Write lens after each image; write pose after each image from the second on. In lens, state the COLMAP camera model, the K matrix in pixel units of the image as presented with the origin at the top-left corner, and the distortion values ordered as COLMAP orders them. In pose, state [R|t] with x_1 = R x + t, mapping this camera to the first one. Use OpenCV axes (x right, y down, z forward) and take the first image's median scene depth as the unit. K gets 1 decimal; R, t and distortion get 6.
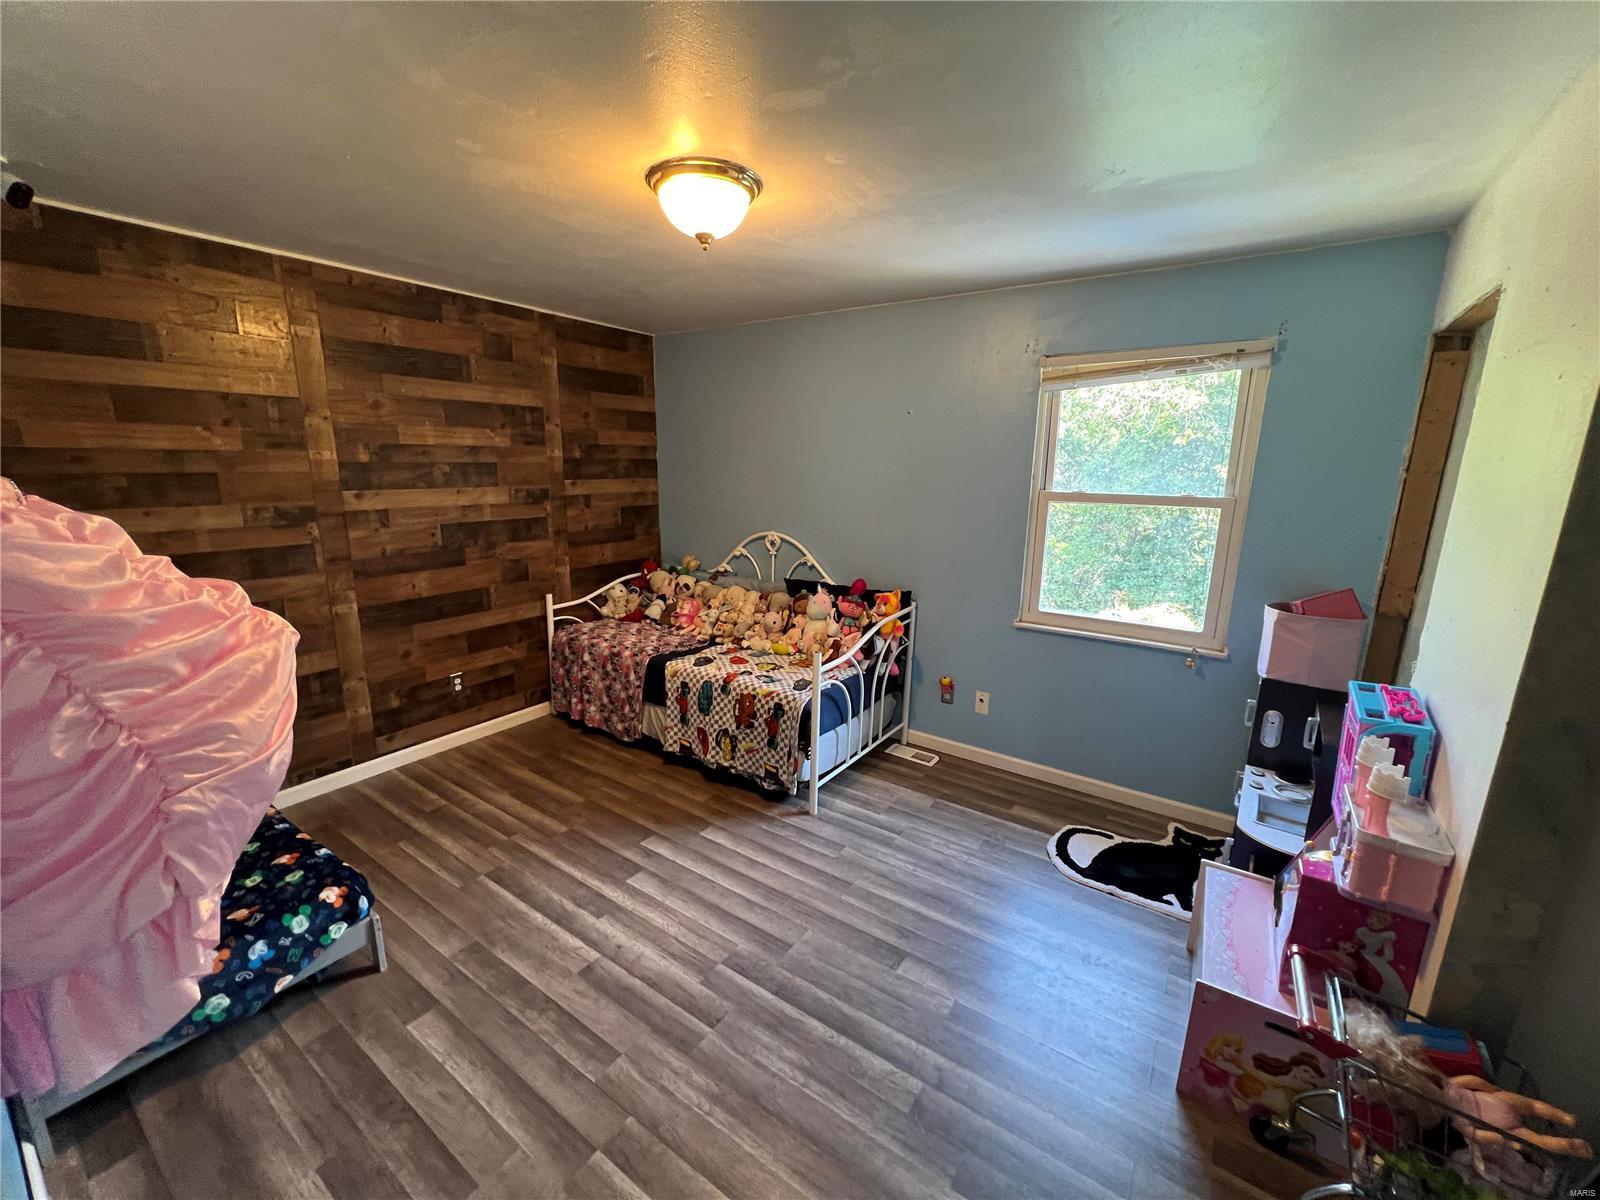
lens RADIAL K [[641.5, 0, 793.0], [0, 641.5, 603.7], [0, 0, 1]] dist [-0.001890, 0.000638]
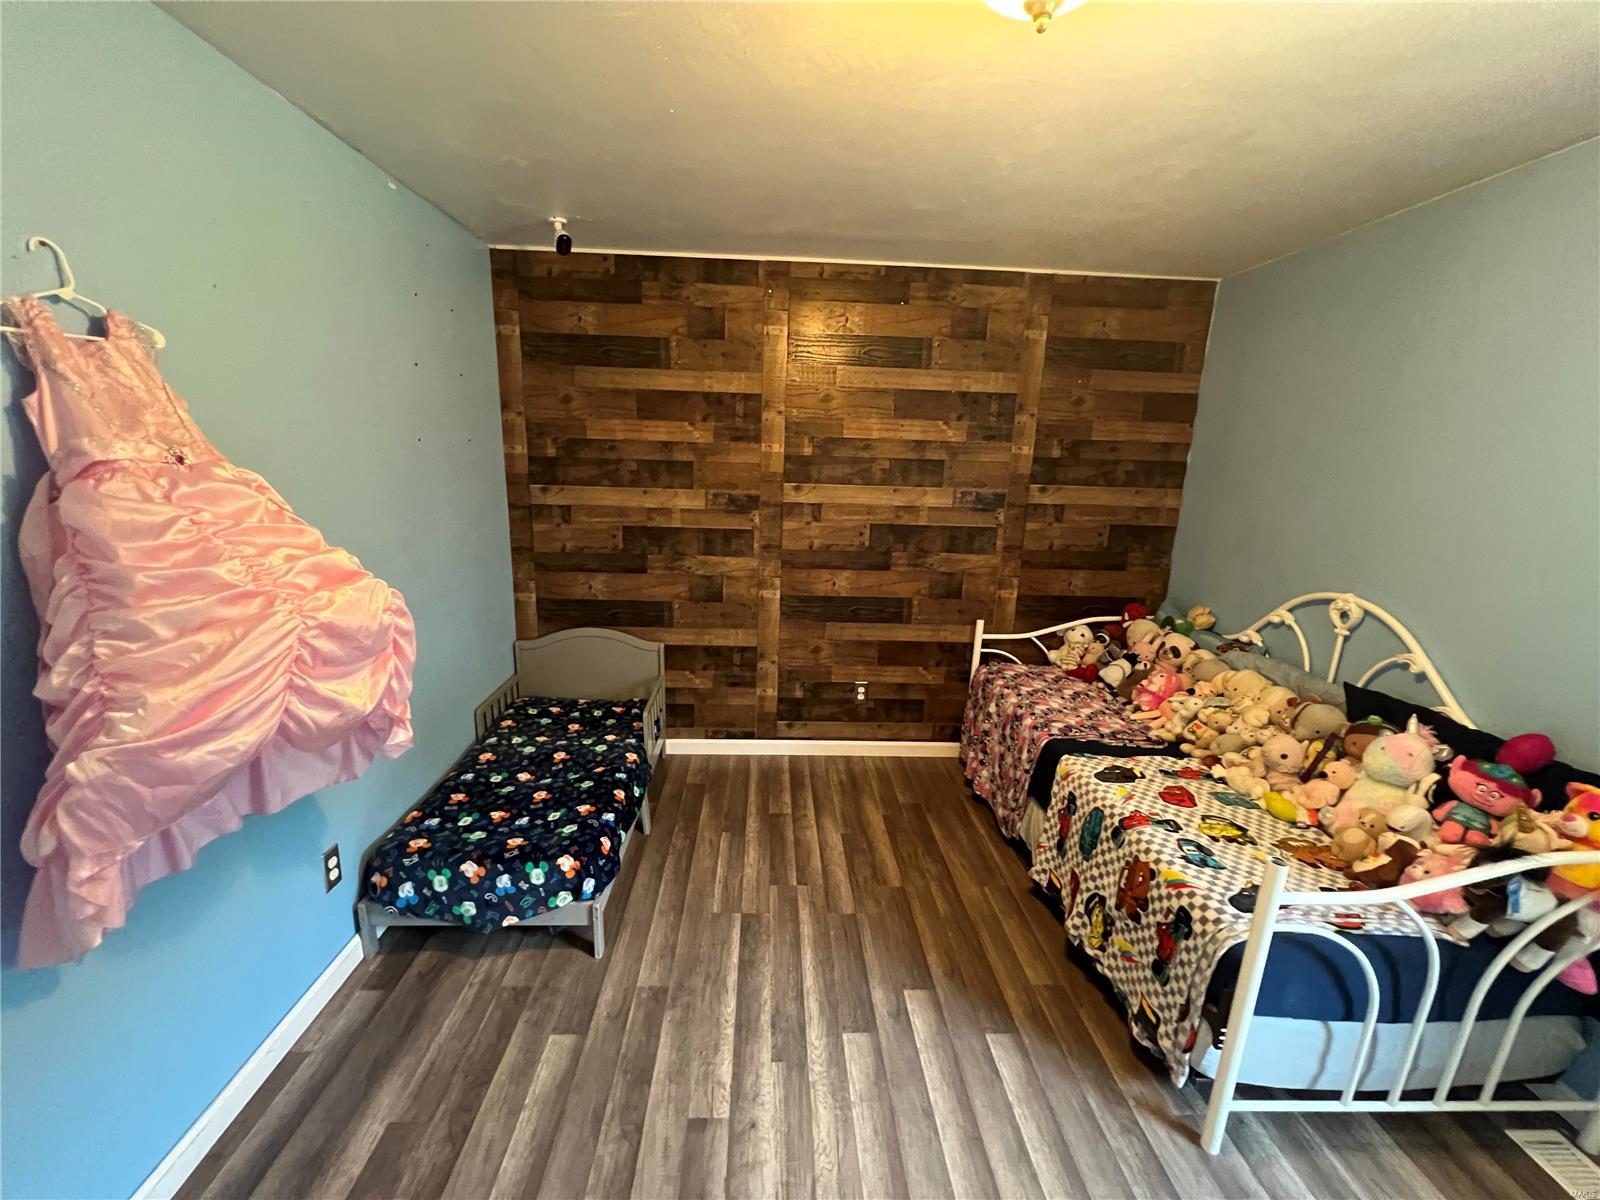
lens RADIAL K [[641.5, 0, 797.4], [0, 641.5, 601.5], [0, 0, 1]] dist [-0.001890, 0.000638]
pose [[0.603987, 0.188286, -0.774434, 0.139122], [-0.198351, 0.976632, 0.082751, -0.073012], [0.771918, 0.103629, 0.627219, 0.359060]]
